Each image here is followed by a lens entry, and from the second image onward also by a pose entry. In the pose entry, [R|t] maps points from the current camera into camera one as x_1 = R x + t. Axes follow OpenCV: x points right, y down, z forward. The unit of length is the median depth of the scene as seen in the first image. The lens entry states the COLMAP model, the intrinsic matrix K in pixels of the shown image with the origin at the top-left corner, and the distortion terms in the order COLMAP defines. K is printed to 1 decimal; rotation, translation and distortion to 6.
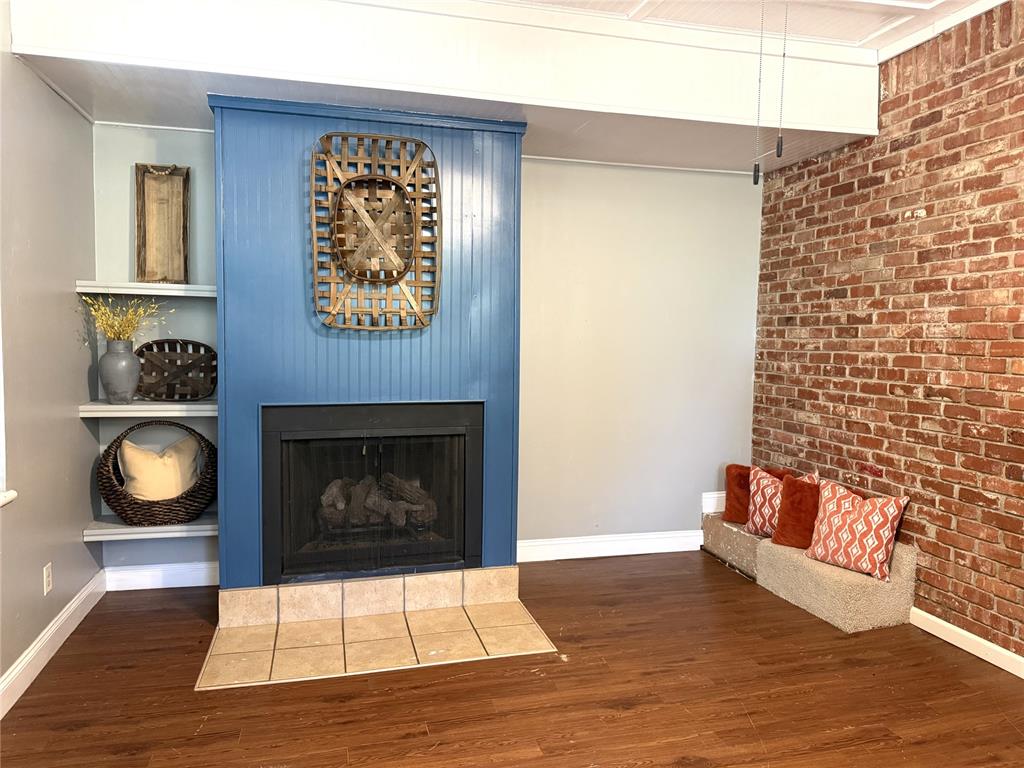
lens RADIAL K [[709.5, 0, 511.5], [0, 709.5, 371.5], [0, 0, 1]] dist [0.045713, -0.063166]
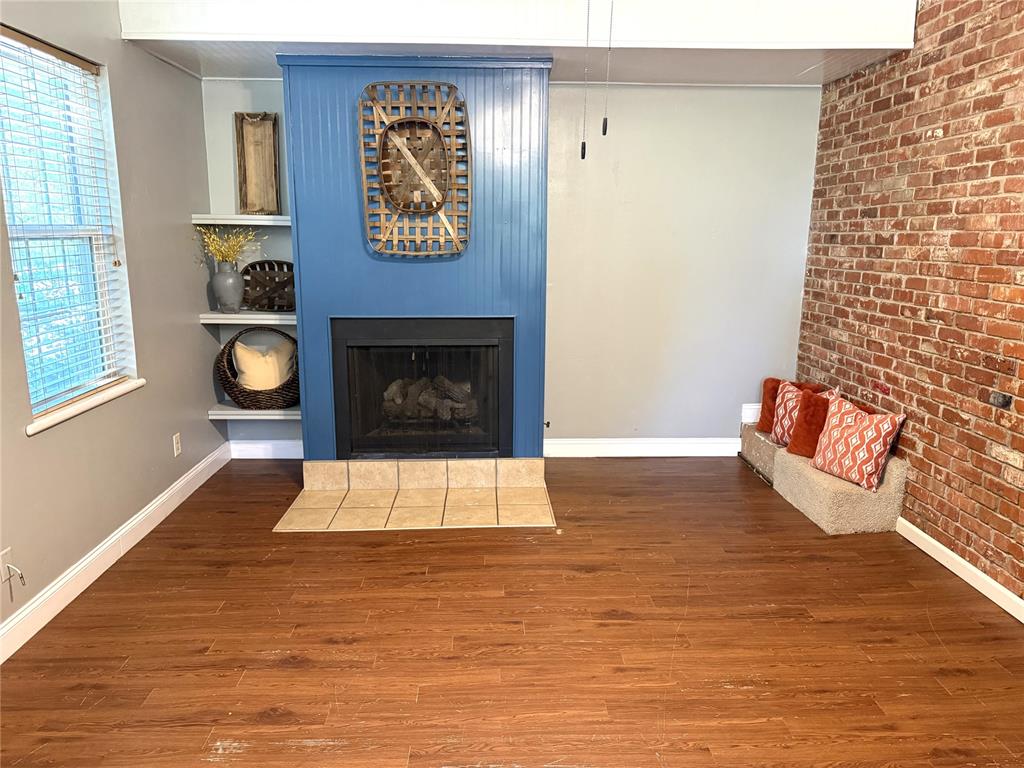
lens RADIAL K [[709.5, 0, 511.5], [0, 709.5, 371.5], [0, 0, 1]] dist [0.045713, -0.063166]
pose [[0.975838, 0.033029, -0.215985, 0.212426], [-0.003423, 0.990698, 0.136036, -0.026117], [0.218470, -0.132009, 0.966874, -0.121841]]
